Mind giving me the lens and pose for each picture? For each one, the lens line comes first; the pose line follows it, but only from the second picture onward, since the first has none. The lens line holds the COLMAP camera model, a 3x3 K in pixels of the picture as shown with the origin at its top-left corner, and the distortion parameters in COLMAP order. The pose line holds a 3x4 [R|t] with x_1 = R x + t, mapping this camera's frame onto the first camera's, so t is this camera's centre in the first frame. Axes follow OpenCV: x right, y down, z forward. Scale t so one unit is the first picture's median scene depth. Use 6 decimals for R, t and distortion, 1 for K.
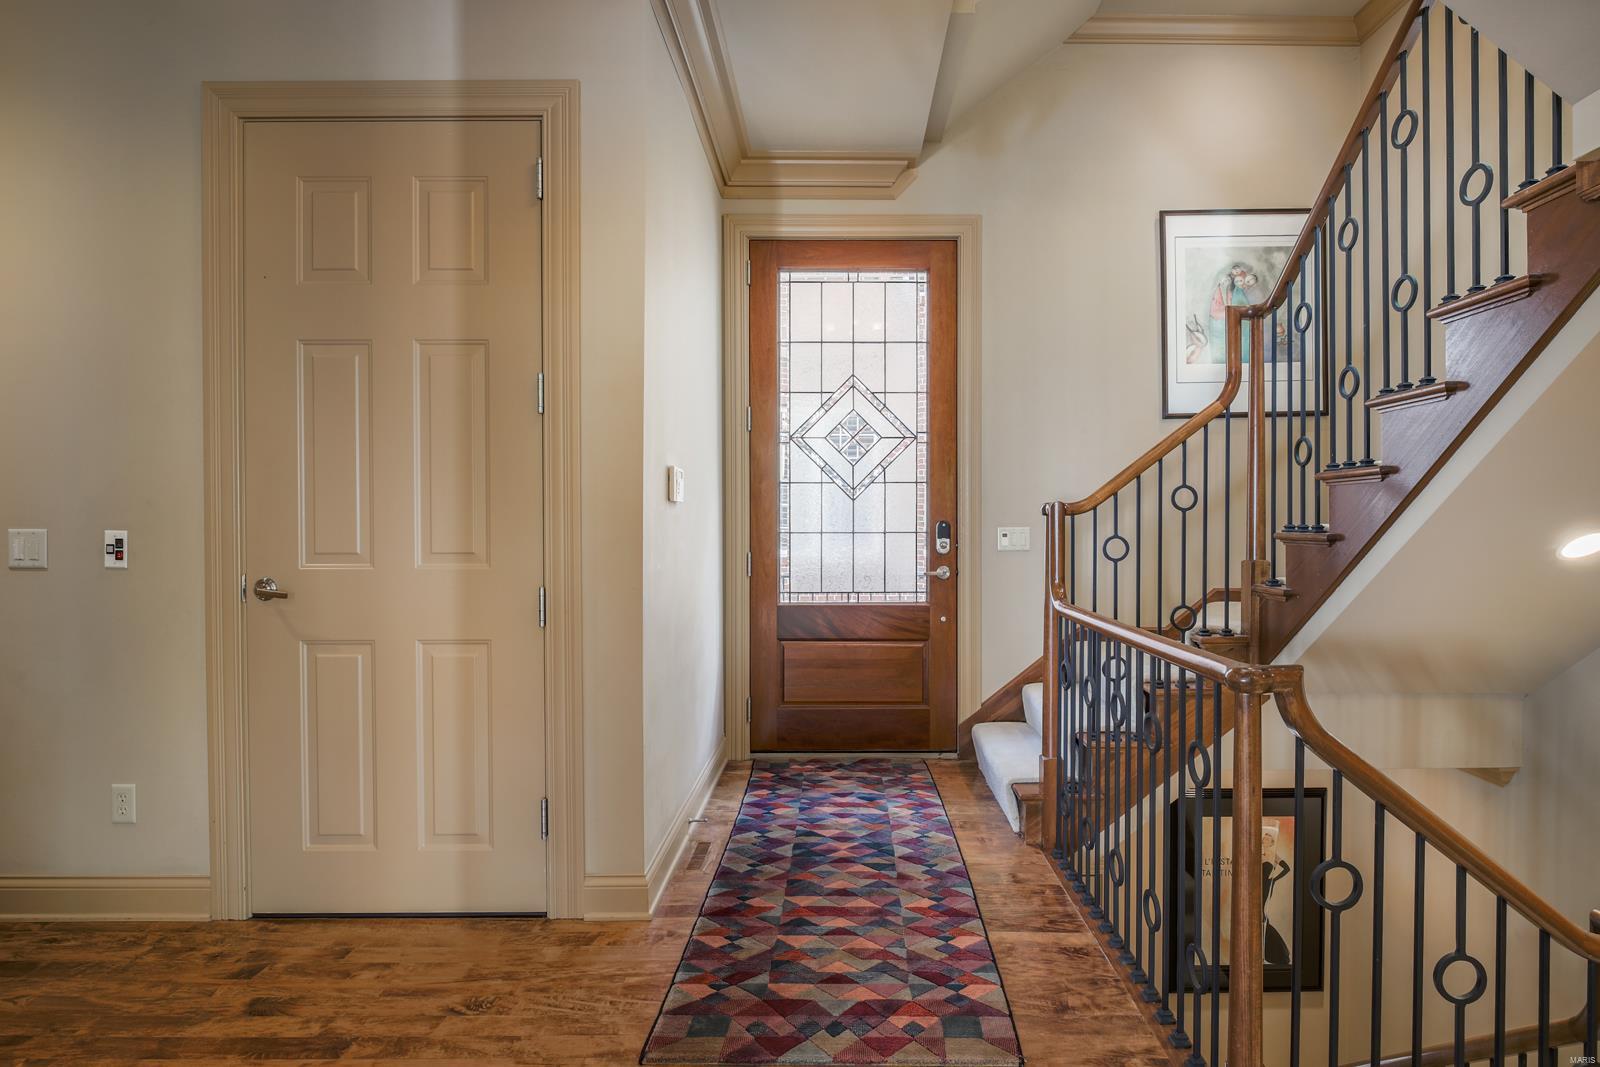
lens RADIAL K [[777.9, 0, 855.9], [0, 777.9, 527.3], [0, 0, 1]] dist [-0.002897, 0.002078]
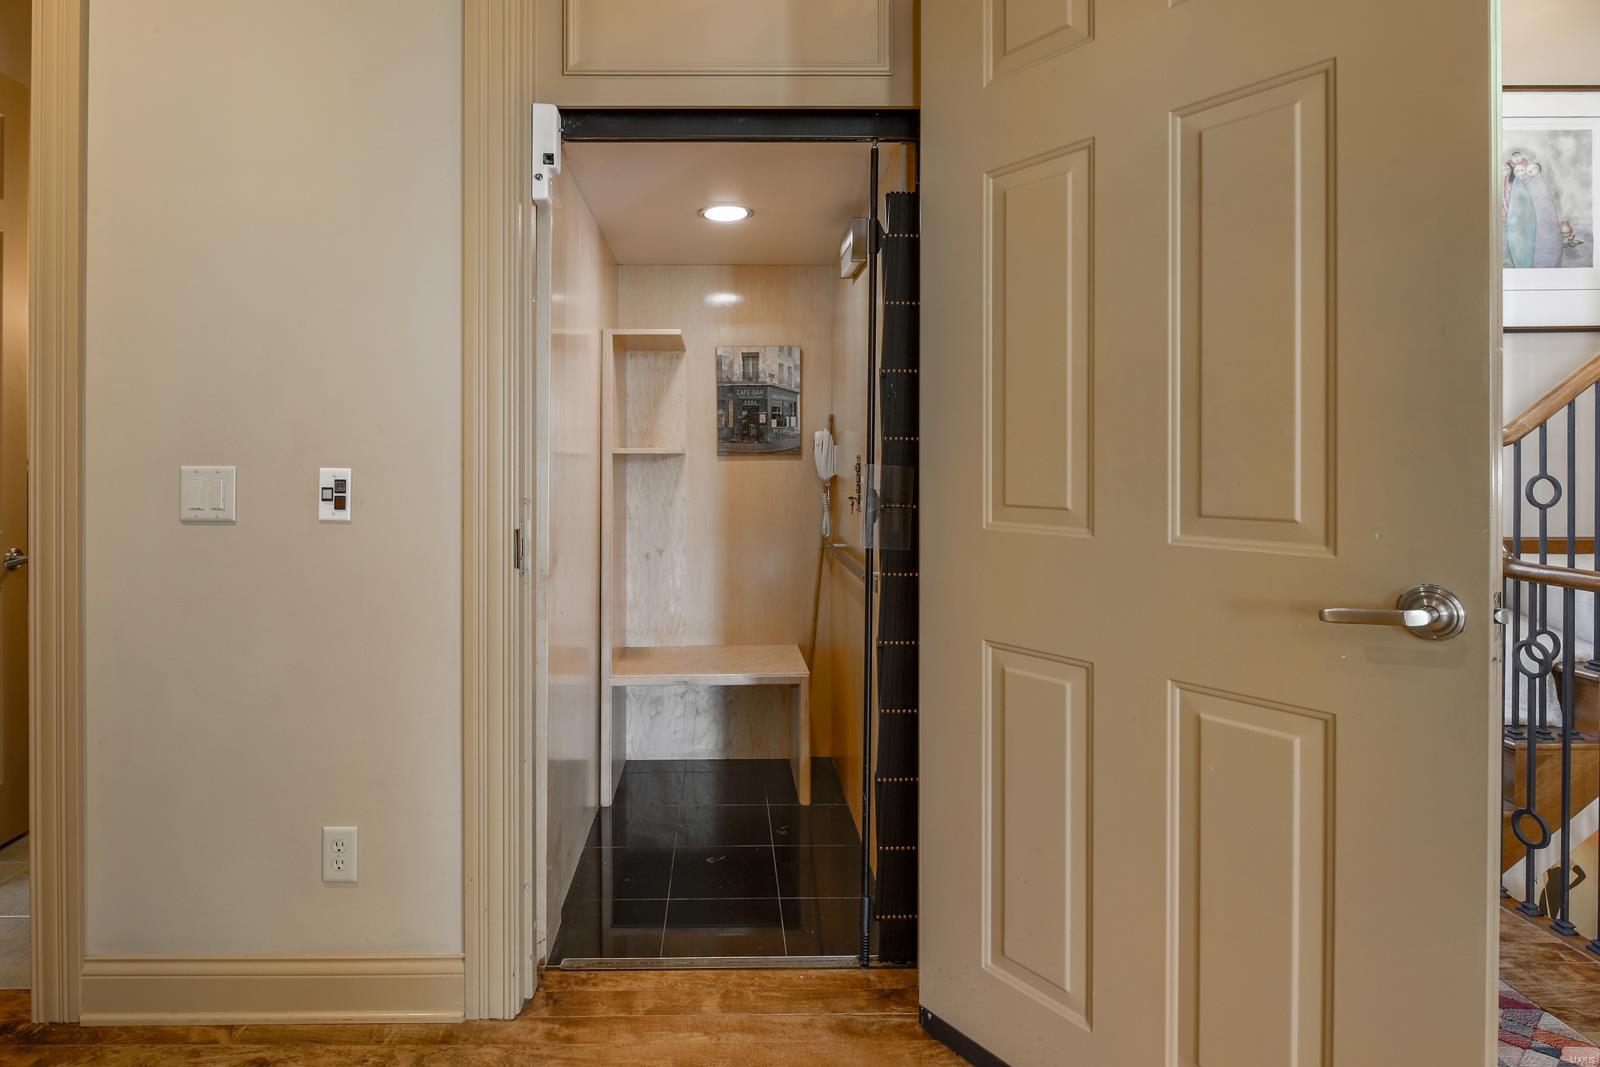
lens RADIAL K [[827.4, 0, 791.7], [0, 827.4, 448.6], [0, 0, 1]] dist [-0.003834, -0.000083]
pose [[0.999613, 0.002493, 0.027689, -0.556274], [-0.002128, 0.999911, -0.013201, -0.004558], [-0.027719, 0.013137, 0.999529, 0.234591]]
